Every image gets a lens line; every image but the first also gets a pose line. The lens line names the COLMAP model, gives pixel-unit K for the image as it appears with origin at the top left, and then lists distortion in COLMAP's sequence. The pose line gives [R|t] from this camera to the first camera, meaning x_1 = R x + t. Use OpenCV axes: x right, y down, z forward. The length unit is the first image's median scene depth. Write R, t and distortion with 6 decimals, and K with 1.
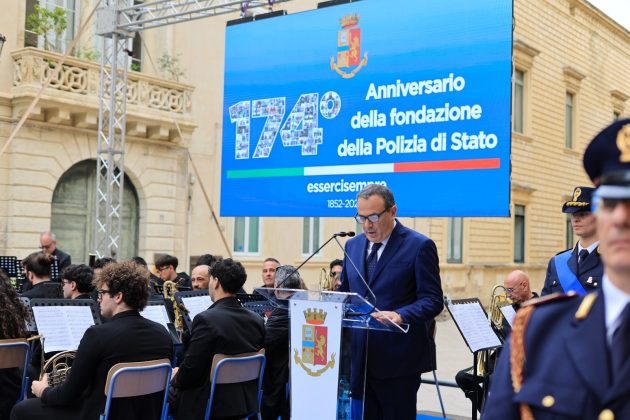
lens RADIAL K [[857.5, 0, 315.0], [0, 857.5, 210.0], [0, 0, 1]] dist [0.000658, 0.078458]
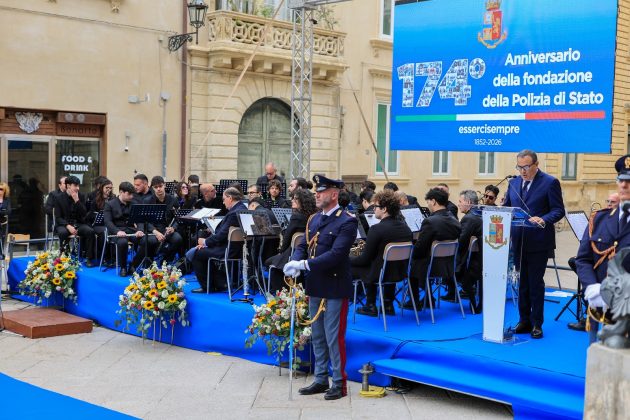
lens RADIAL K [[857.5, 0, 315.0], [0, 857.5, 210.0], [0, 0, 1]] dist [0.000658, 0.078458]
pose [[0.992092, 0.004437, -0.125433, -0.067682], [0.008213, 0.994938, 0.100157, -0.039487], [0.125243, -0.100395, 0.987033, -0.402528]]
